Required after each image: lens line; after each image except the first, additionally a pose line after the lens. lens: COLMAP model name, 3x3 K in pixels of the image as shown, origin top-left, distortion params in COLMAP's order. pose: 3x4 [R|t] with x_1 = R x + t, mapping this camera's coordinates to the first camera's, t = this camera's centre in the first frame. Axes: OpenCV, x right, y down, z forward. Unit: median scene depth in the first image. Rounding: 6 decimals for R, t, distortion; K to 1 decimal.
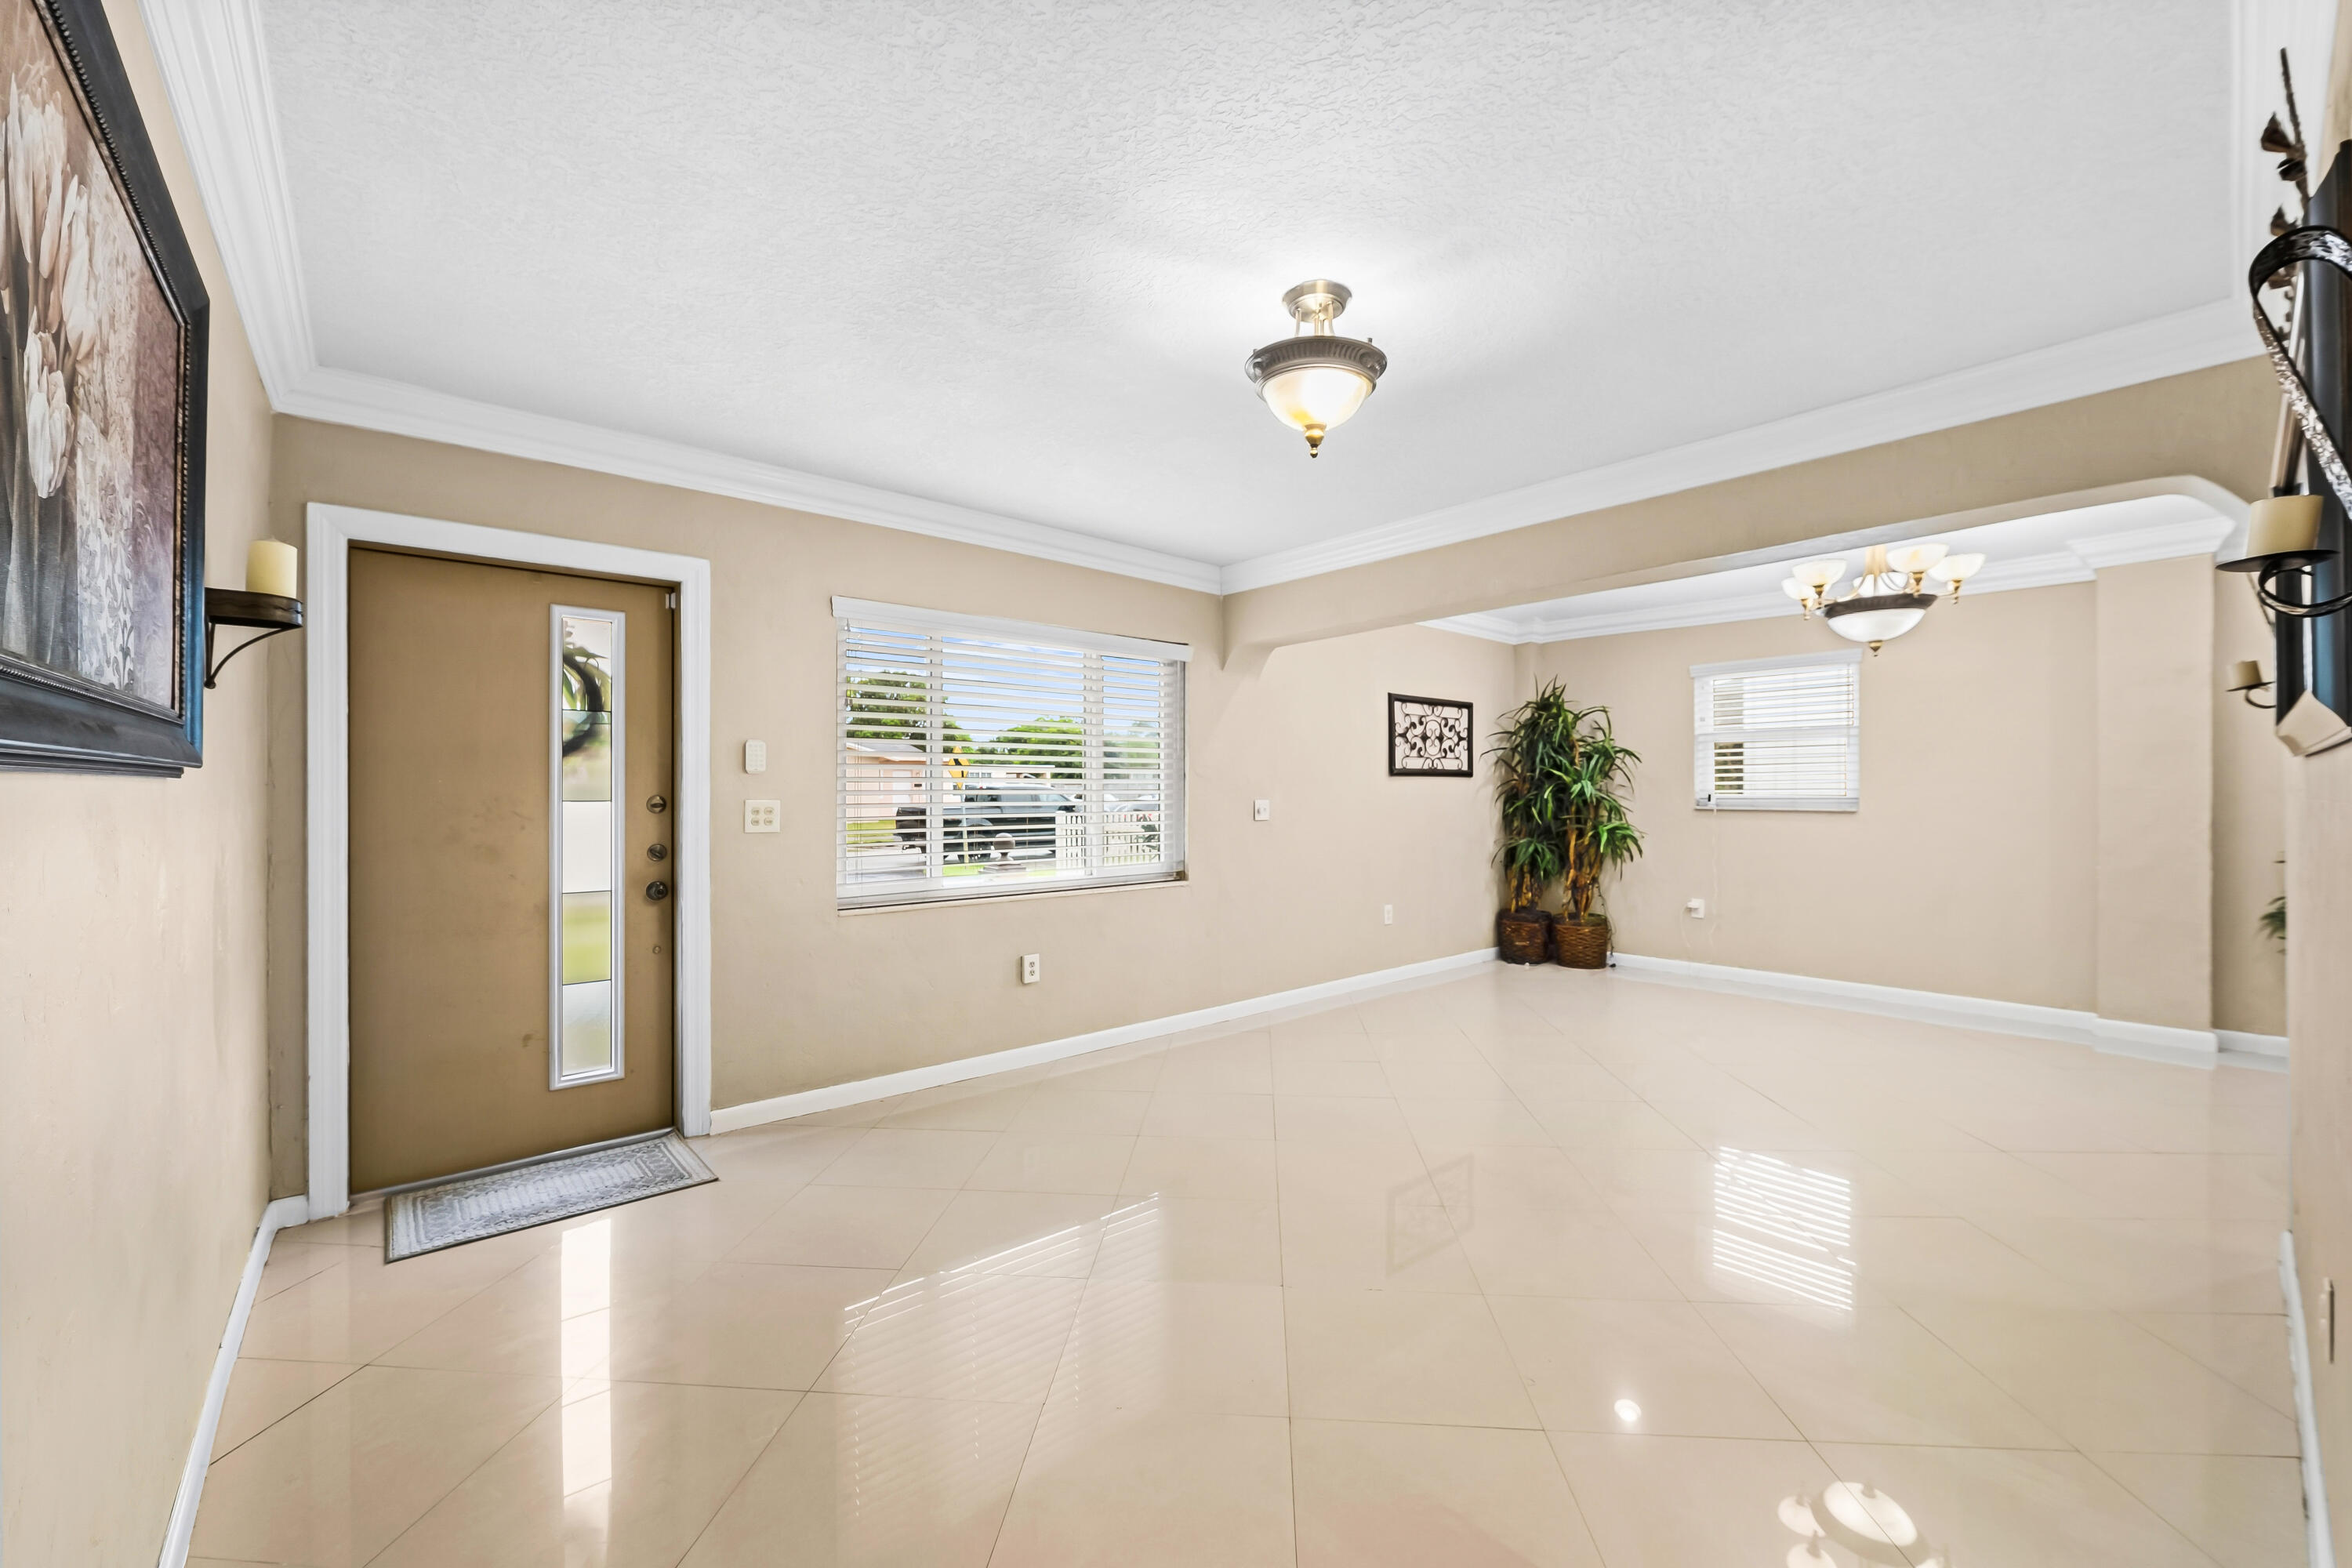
lens RADIAL K [[934.0, 0, 1176.0], [0, 934.0, 784.0], [0, 0, 1]] dist [-0.002237, -0.000561]
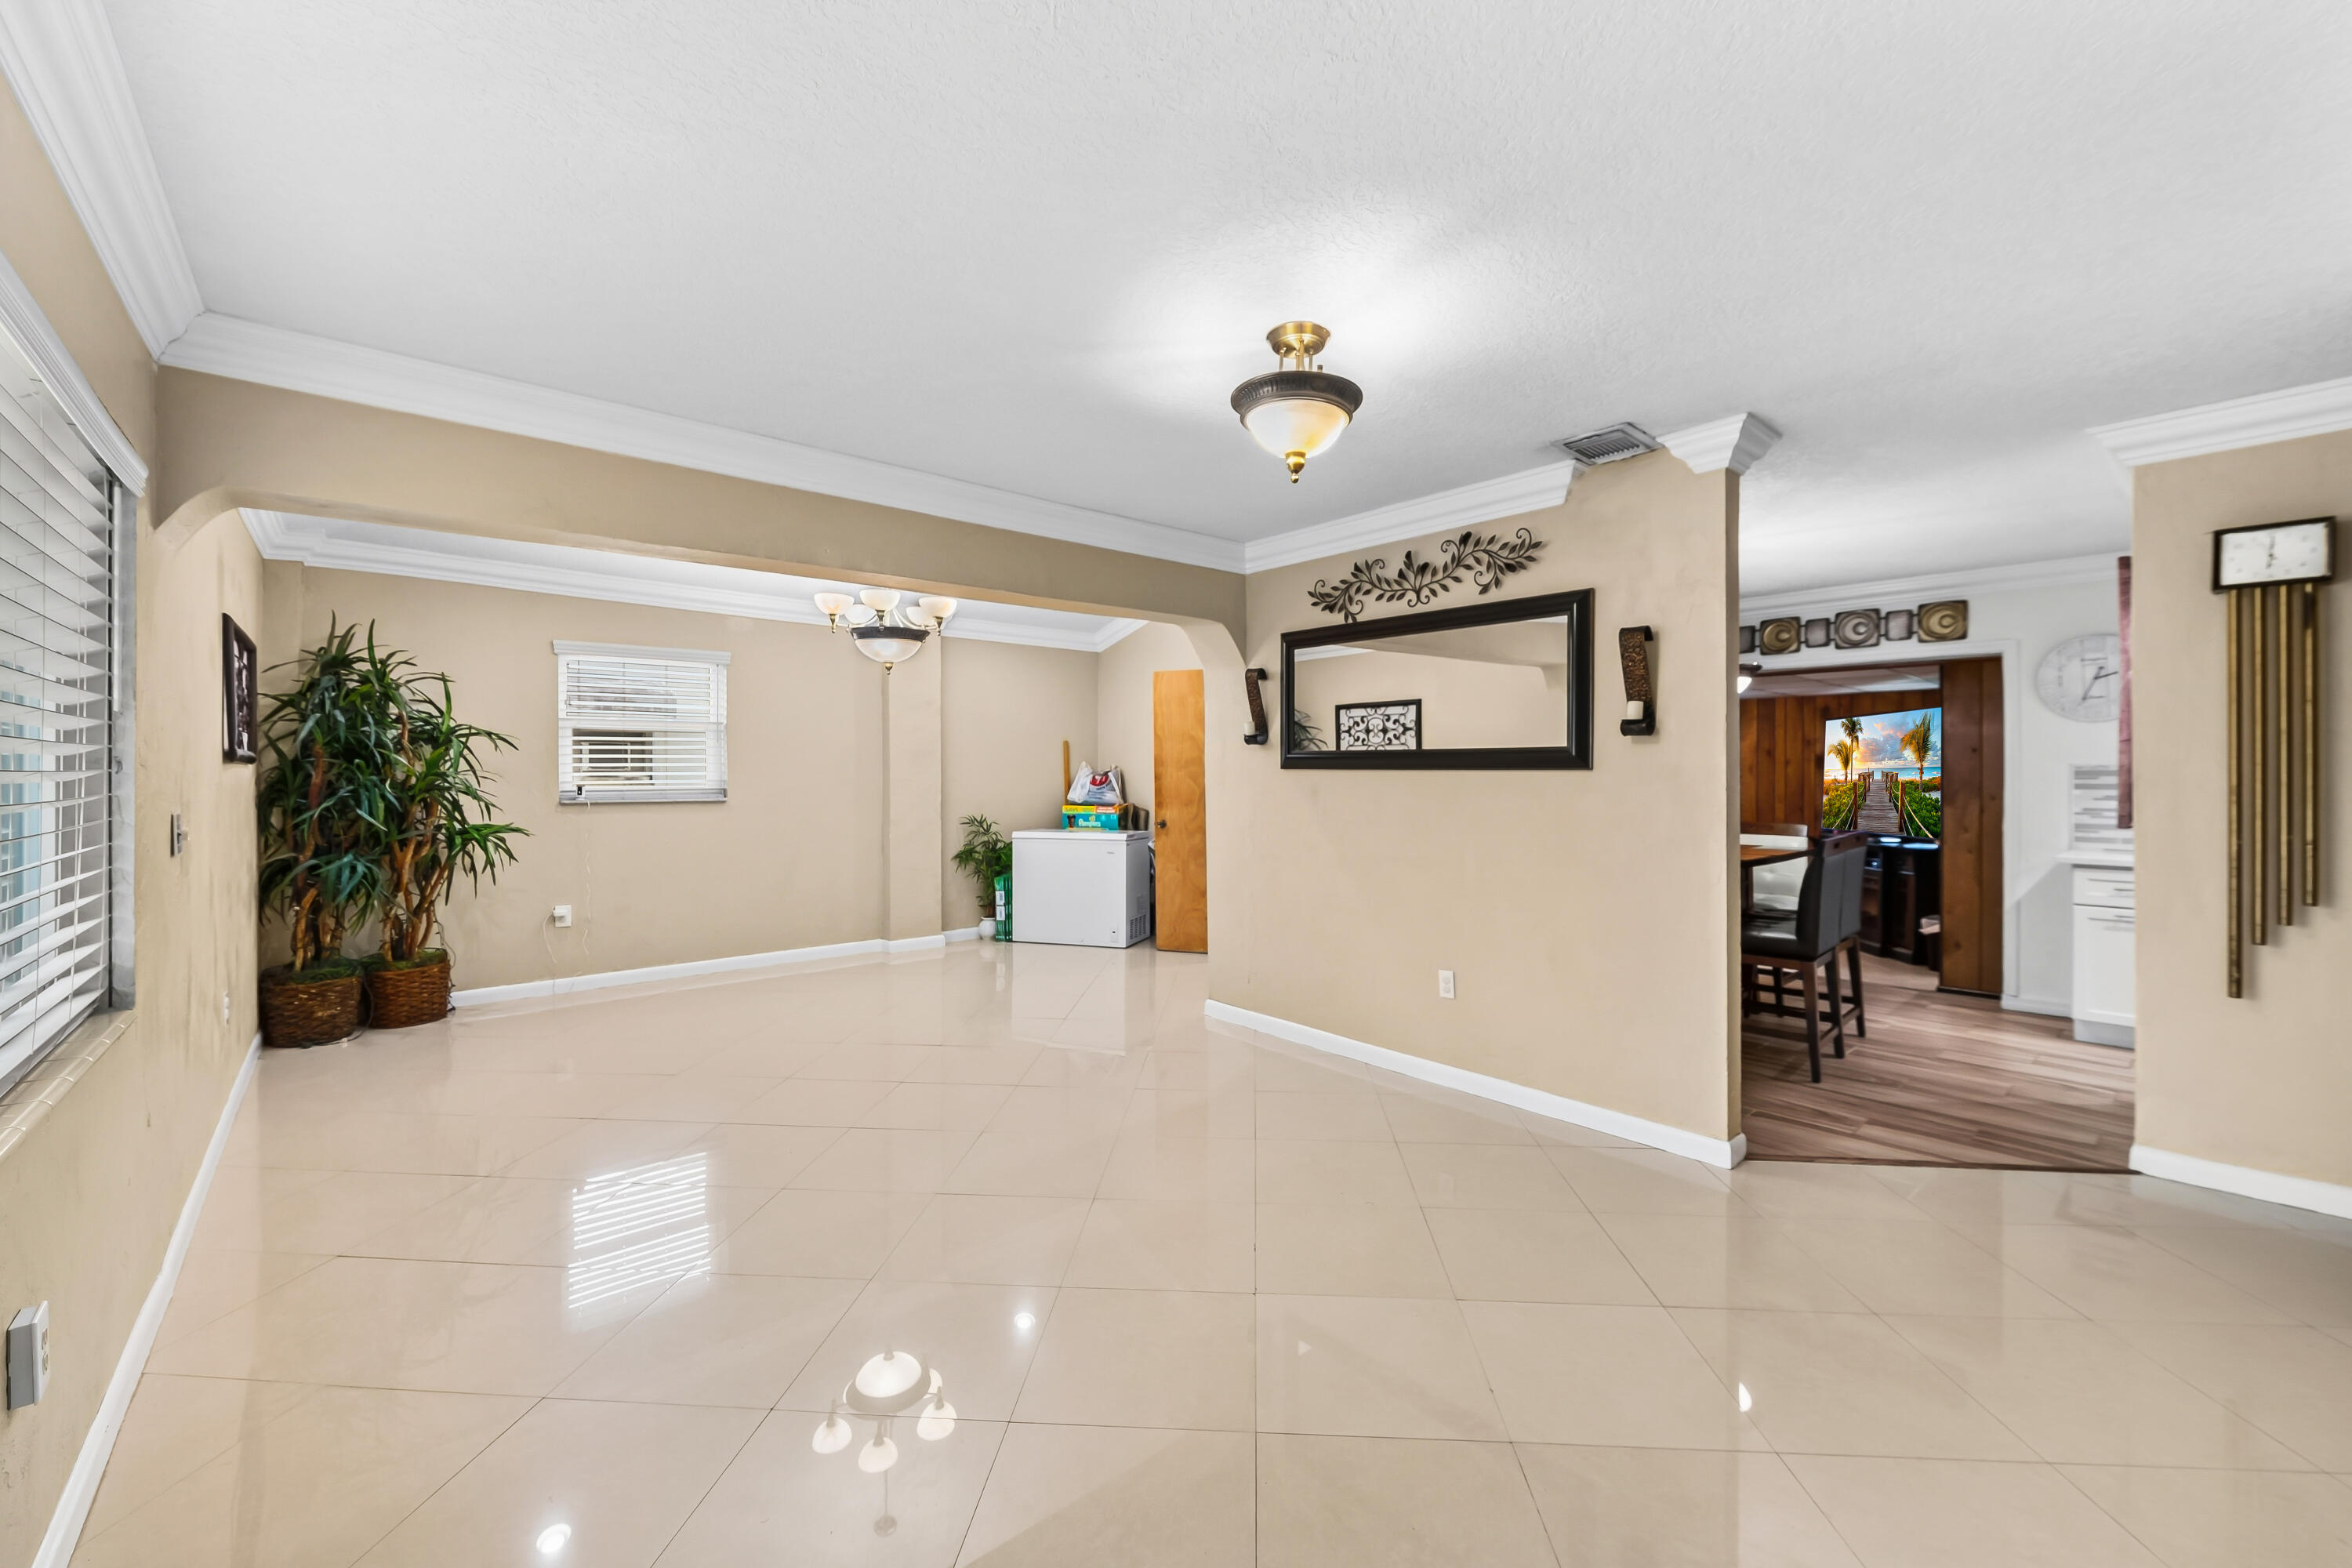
lens RADIAL K [[959.5, 0, 1176.0], [0, 959.5, 784.0], [0, 0, 1]] dist [0.013981, -0.000098]
pose [[0.011524, -0.008076, 0.999901, -0.355840], [0.001827, 0.999966, 0.008056, 0.002179], [-0.999932, 0.001734, 0.011538, 0.426112]]
